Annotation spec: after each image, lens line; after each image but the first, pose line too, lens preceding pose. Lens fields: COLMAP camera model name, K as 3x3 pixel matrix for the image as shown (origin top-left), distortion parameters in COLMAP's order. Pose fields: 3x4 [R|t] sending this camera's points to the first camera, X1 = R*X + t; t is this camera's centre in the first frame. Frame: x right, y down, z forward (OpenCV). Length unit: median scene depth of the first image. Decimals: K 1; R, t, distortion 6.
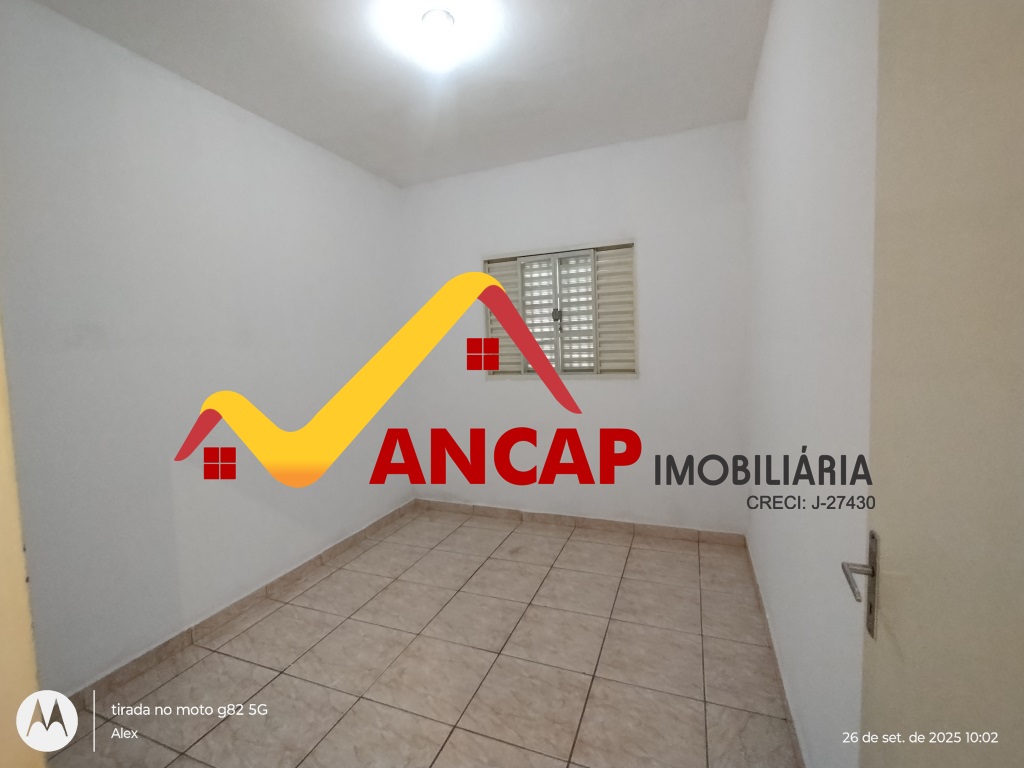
lens RADIAL K [[455.5, 0, 510.7], [0, 455.5, 389.7], [0, 0, 1]] dist [-0.032213, 0.000221]
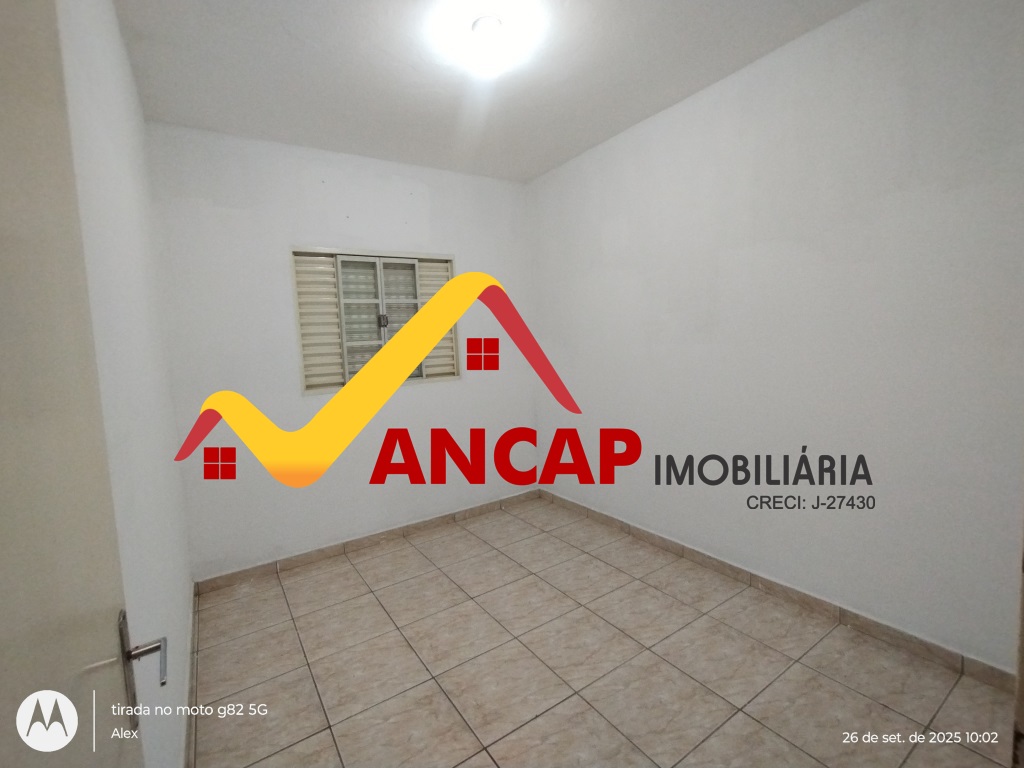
lens RADIAL K [[460.6, 0, 512.0], [0, 460.6, 384.0], [0, 0, 1]] dist [0.002450, 0.000214]
pose [[0.565311, -0.069713, 0.821927, -0.586480], [0.112868, 0.993588, 0.006643, -0.005766], [-0.817120, 0.089014, 0.569554, 0.231734]]
